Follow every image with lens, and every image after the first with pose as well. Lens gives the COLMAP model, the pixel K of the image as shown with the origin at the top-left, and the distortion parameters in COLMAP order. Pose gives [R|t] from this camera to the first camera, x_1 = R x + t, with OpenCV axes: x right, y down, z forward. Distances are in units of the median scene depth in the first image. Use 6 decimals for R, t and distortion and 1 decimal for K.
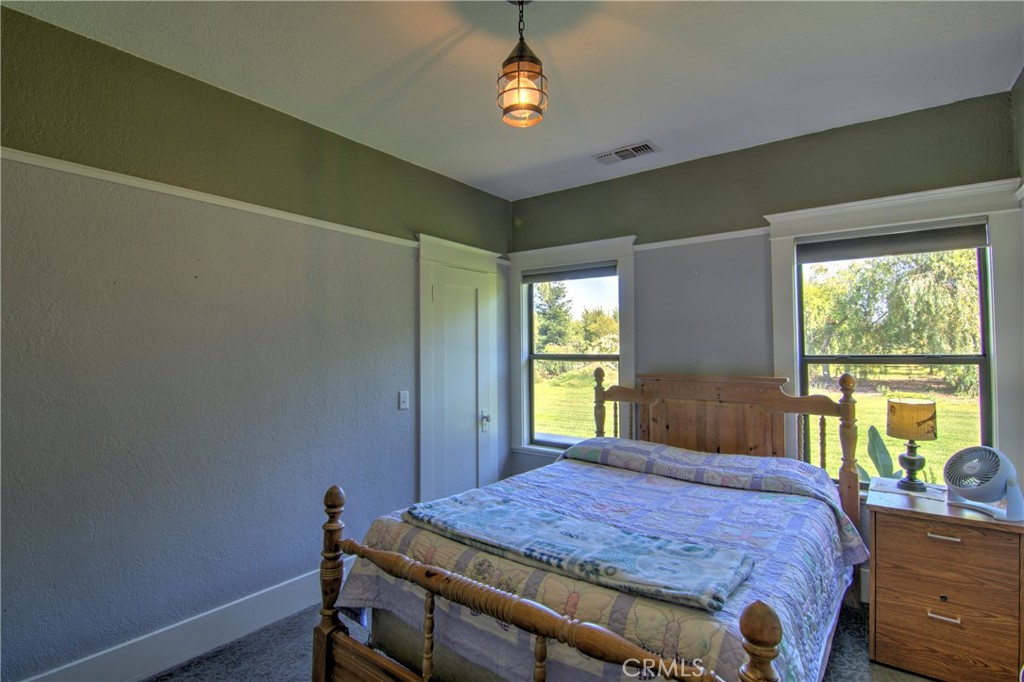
lens RADIAL K [[496.6, 0, 513.7], [0, 496.6, 335.2], [0, 0, 1]] dist [-0.003922, -0.013307]
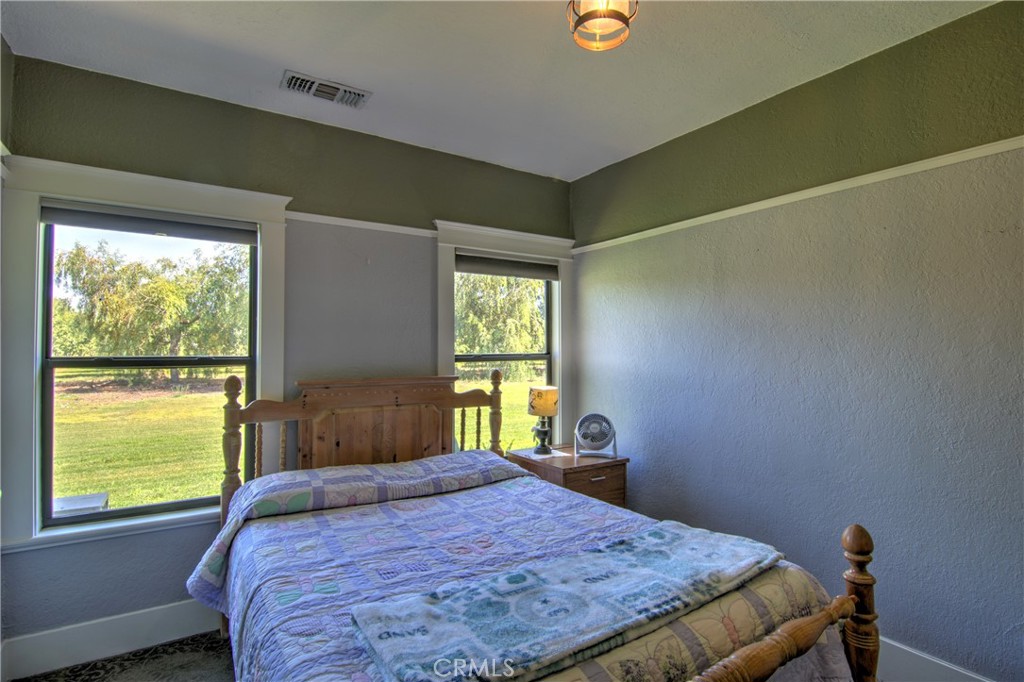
lens RADIAL K [[496.6, 0, 513.7], [0, 496.6, 335.2], [0, 0, 1]] dist [-0.003922, -0.013307]
pose [[0.330193, 0.028033, 0.943497, -0.433386], [-0.027259, 0.999425, -0.020155, 0.016695], [-0.943520, -0.019064, 0.330767, 0.536431]]
